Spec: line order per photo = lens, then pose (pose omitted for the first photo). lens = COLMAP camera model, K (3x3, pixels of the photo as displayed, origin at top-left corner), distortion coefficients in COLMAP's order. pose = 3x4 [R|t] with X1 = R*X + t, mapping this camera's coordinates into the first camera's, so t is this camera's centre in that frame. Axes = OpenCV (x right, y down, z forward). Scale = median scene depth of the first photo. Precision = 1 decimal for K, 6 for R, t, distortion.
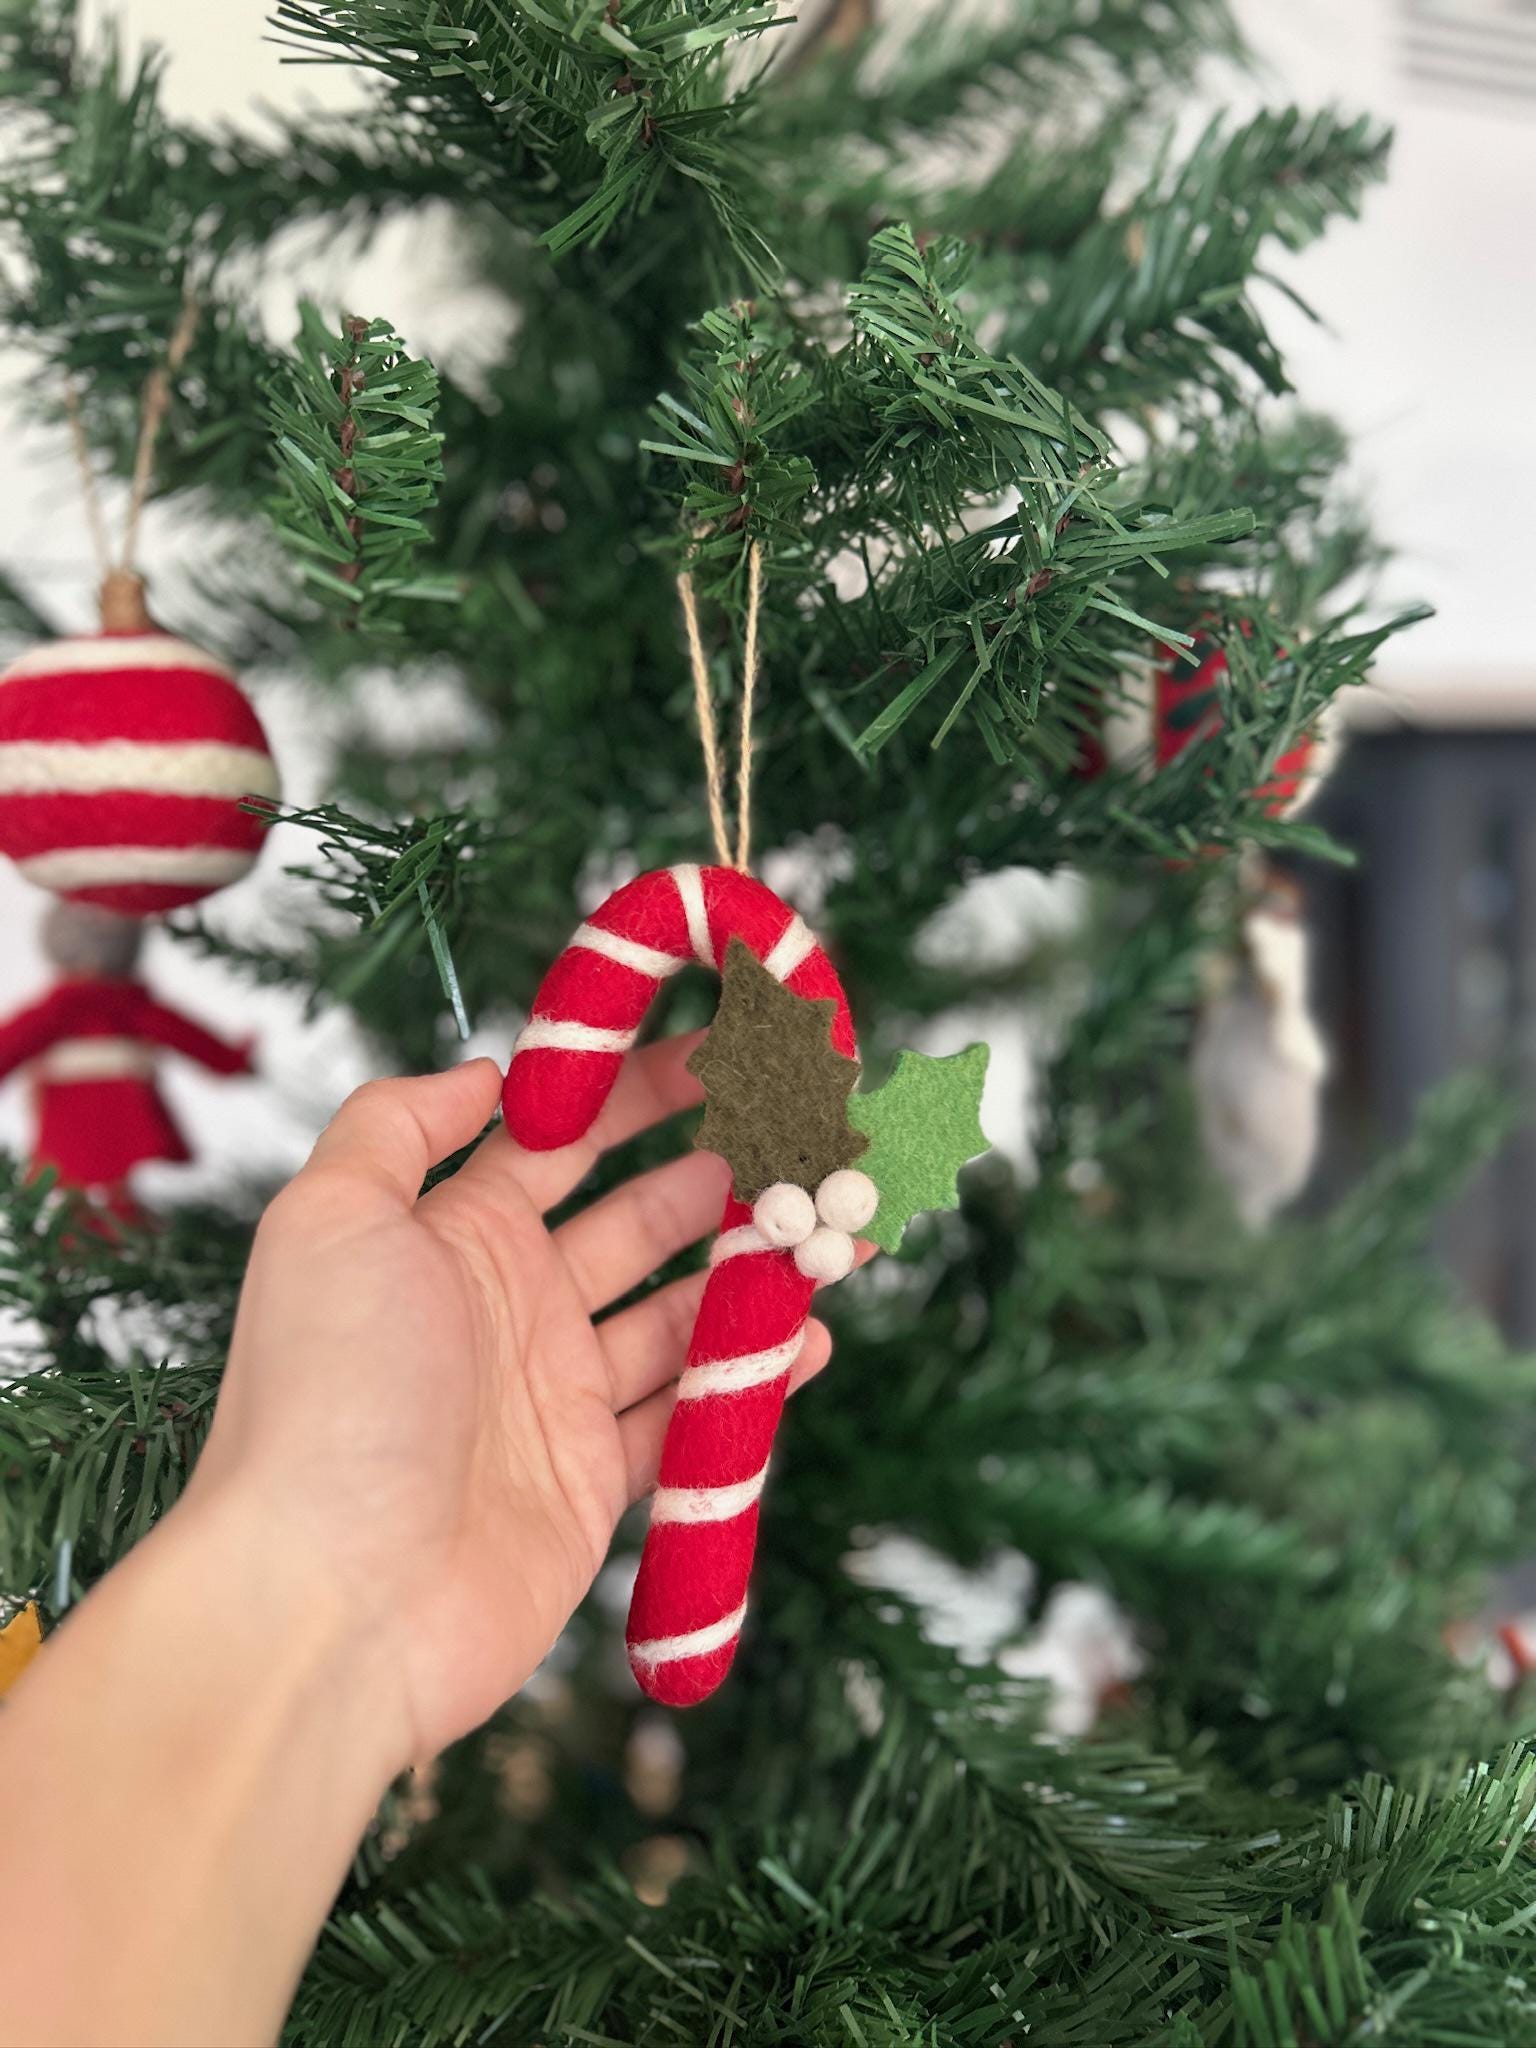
lens RADIAL K [[1559.1, 0, 766.5], [0, 1559.1, 1034.8], [0, 0, 1]] dist [-0.007432, -0.009108]
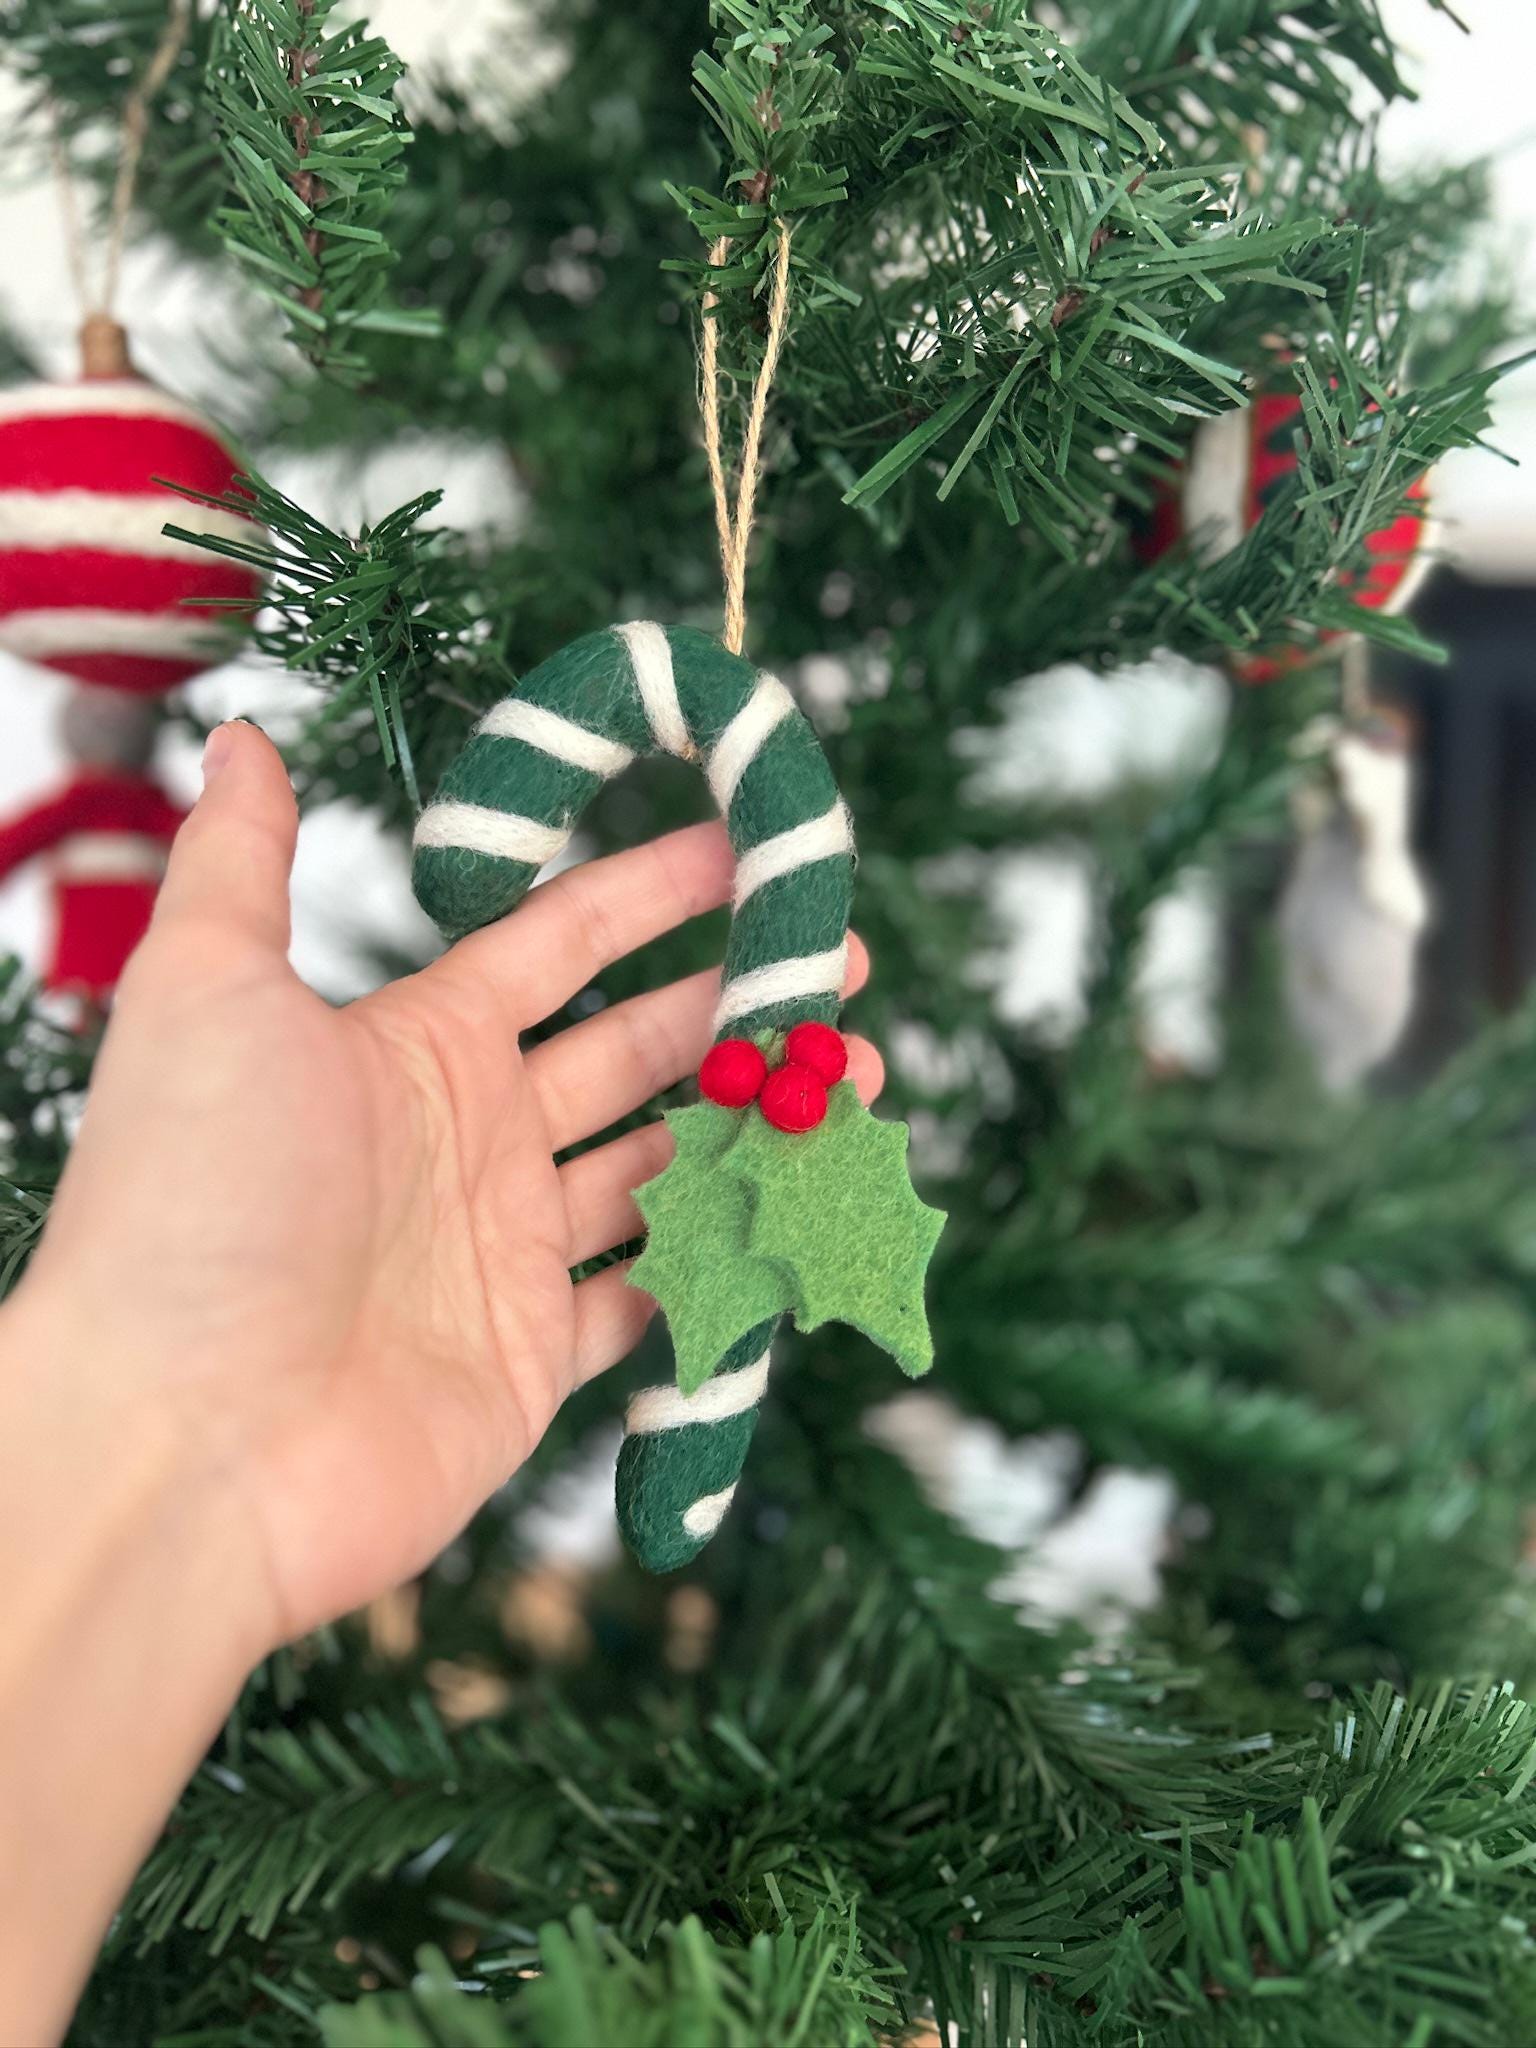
lens RADIAL K [[1559.1, 0, 766.5], [0, 1559.1, 1034.8], [0, 0, 1]] dist [-0.007432, -0.009108]
pose [[0.994738, 0.048335, -0.090327, 0.093429], [-0.041767, 0.996439, 0.073249, 0.050177], [0.093546, -0.069091, 0.993215, 0.097120]]
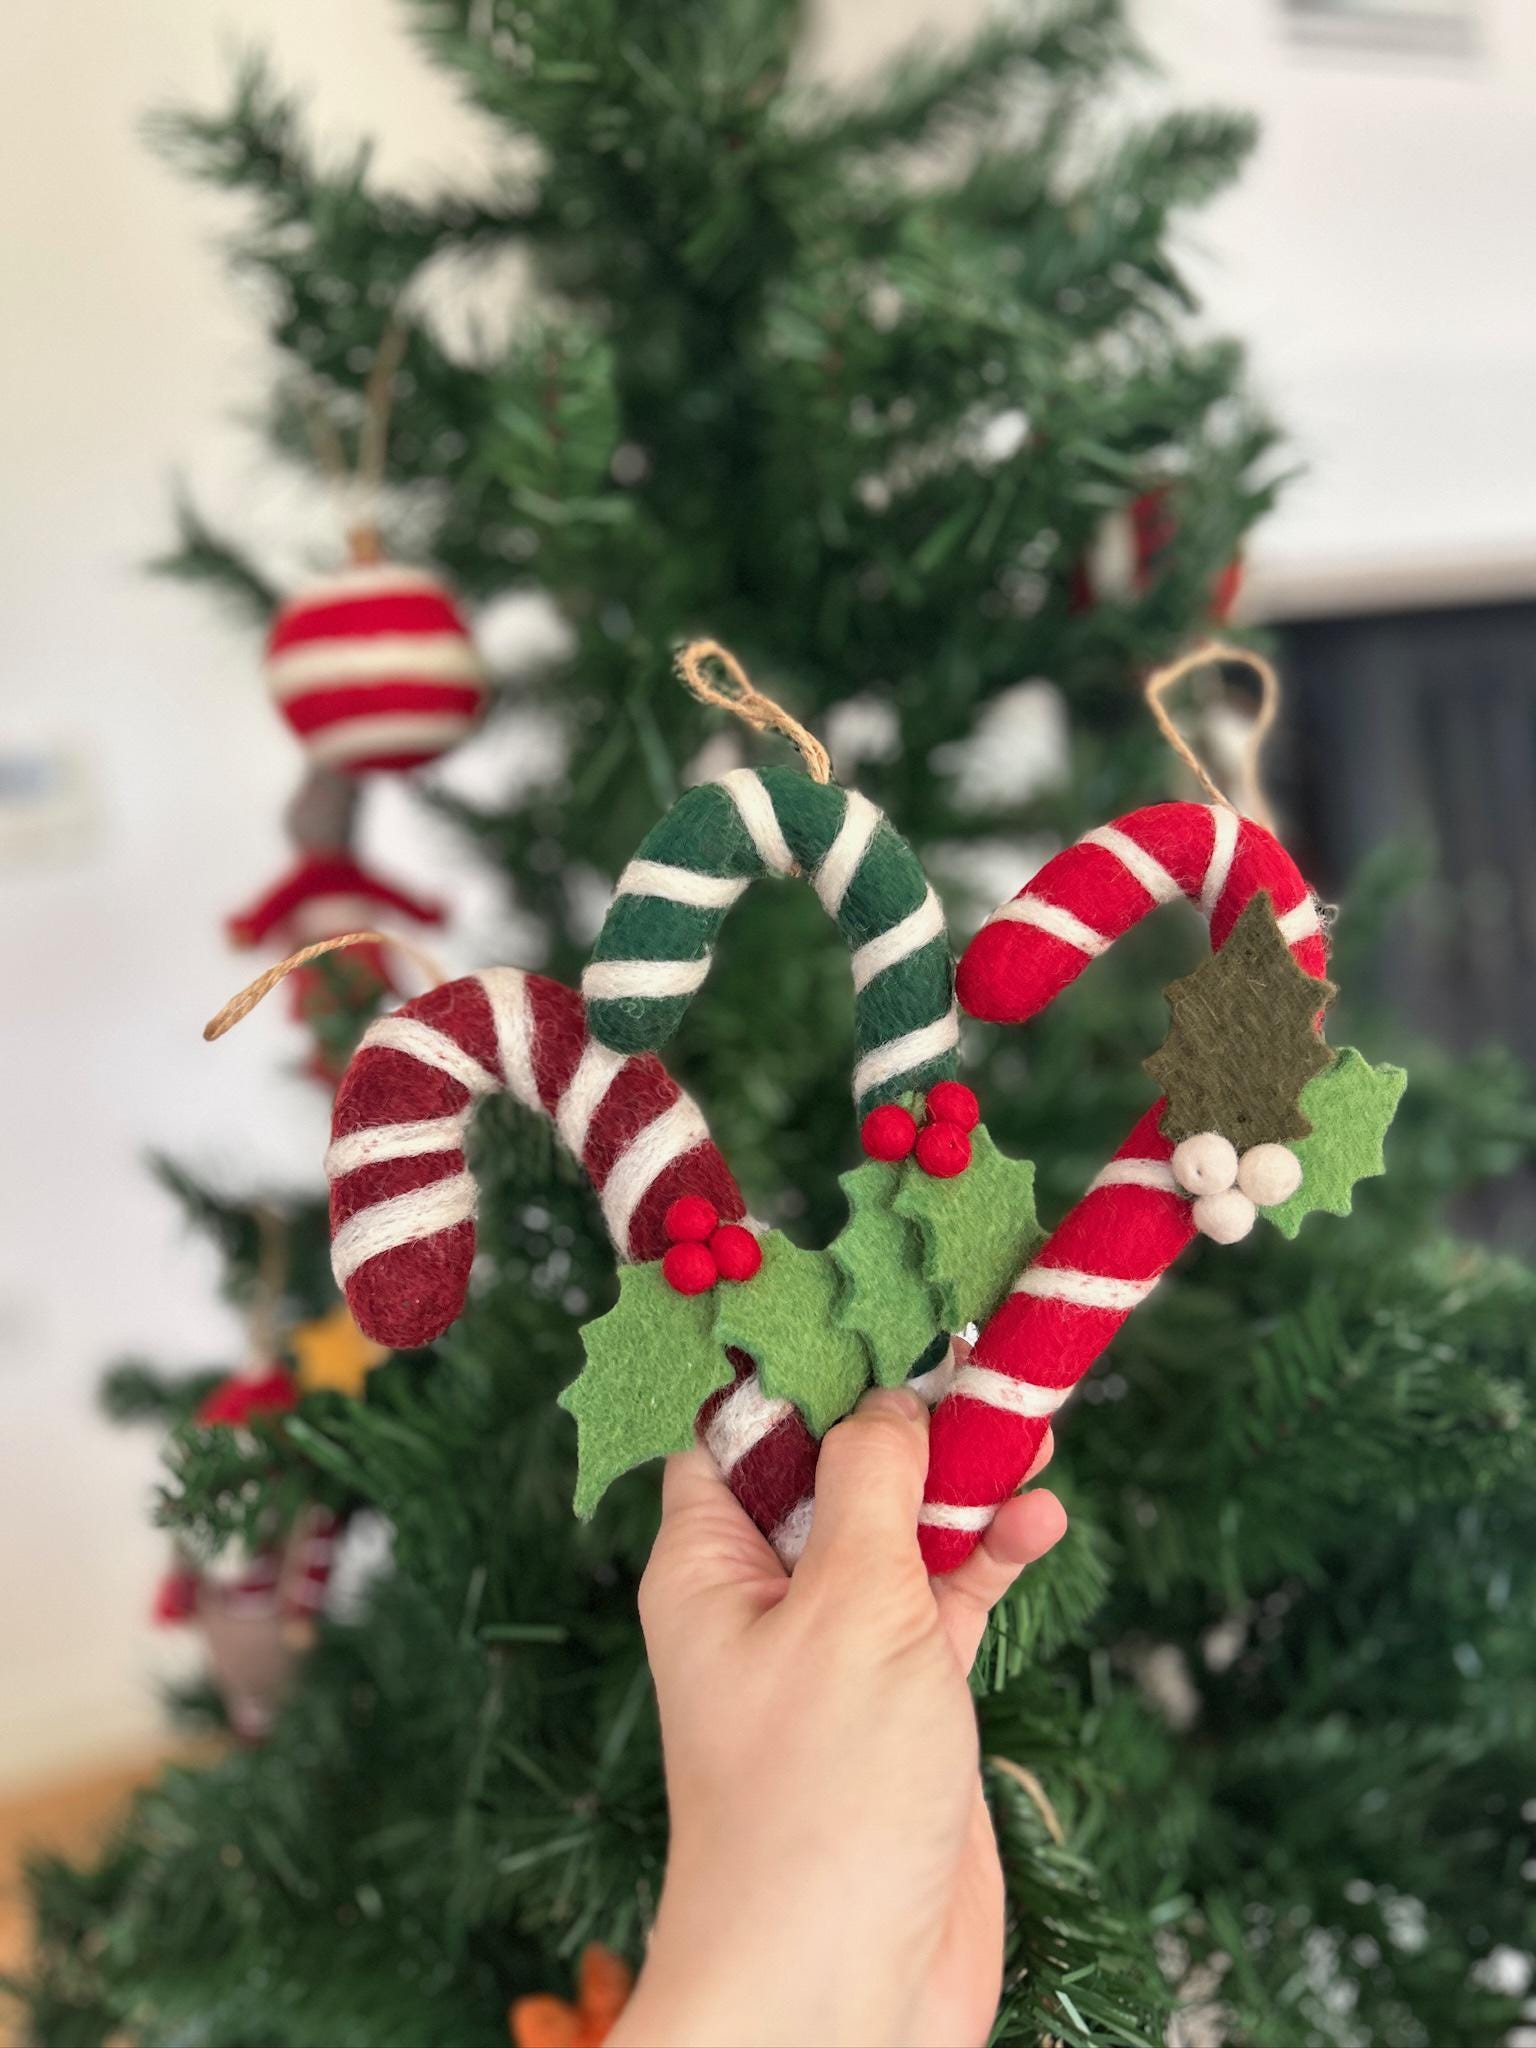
lens RADIAL K [[1544.0, 0, 766.0], [0, 1544.0, 1034.4], [0, 0, 1]] dist [0.008036, -0.025011]
pose [[0.995825, -0.091032, 0.006720, -0.123771], [0.091003, 0.995841, 0.004454, 0.194866], [-0.007097, -0.003824, 0.999968, -0.398194]]
